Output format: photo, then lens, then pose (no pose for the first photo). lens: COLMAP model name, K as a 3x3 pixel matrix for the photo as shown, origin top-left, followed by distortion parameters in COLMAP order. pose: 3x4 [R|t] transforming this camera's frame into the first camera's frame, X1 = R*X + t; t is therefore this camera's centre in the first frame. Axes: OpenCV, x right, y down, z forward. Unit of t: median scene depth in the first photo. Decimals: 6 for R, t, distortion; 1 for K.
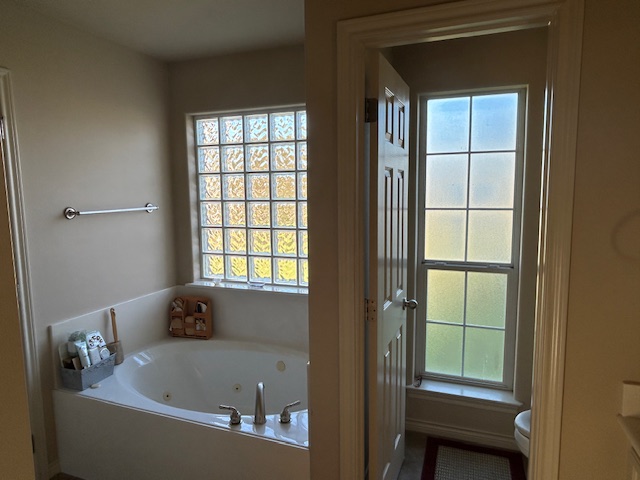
lens RADIAL K [[414.3, 0, 320.0], [0, 414.3, 240.0], [0, 0, 1]] dist [-0.003195, -0.012180]
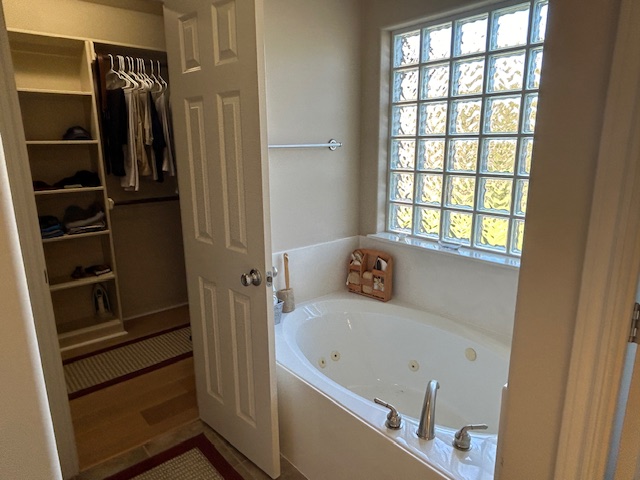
lens RADIAL K [[414.3, 0, 320.0], [0, 414.3, 240.0], [0, 0, 1]] dist [-0.003195, -0.012180]
pose [[0.877453, 0.115590, -0.465526, -0.004958], [-0.061077, 0.989554, 0.130584, 0.008650], [0.475758, -0.086148, 0.875347, 0.192885]]
